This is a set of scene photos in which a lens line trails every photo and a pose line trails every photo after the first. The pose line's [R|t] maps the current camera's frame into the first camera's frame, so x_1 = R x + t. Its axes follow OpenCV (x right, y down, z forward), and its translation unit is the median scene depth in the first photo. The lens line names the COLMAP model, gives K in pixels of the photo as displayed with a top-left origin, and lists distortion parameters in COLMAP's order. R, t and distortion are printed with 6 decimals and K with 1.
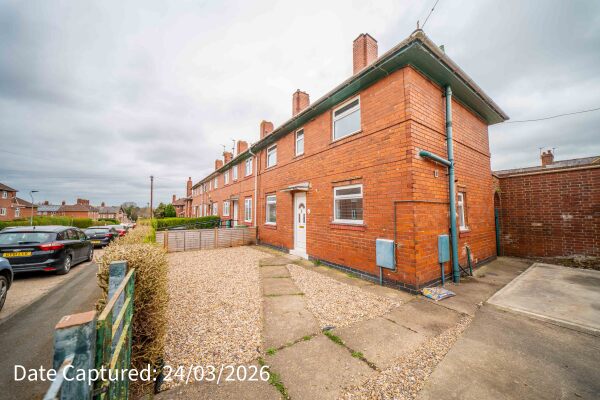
lens RADIAL K [[205.6, 0, 300.0], [0, 205.6, 200.0], [0, 0, 1]] dist [0.000201, -0.000014]
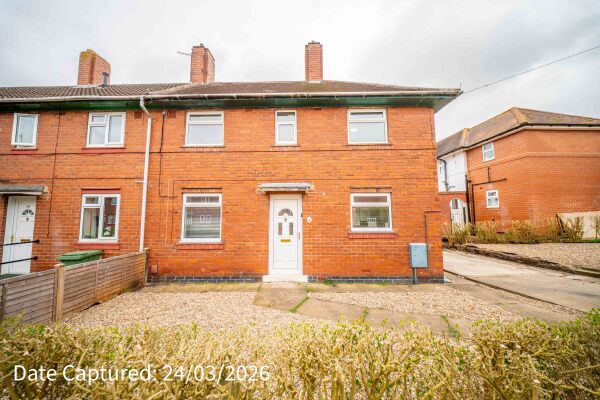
lens RADIAL K [[205.6, 0, 300.0], [0, 205.6, 200.0], [0, 0, 1]] dist [0.000201, -0.000014]
pose [[0.586758, 0.059413, 0.807580, -0.712401], [-0.040340, 0.998211, -0.044129, 0.018712], [-0.808757, -0.006685, 0.588105, 0.650514]]
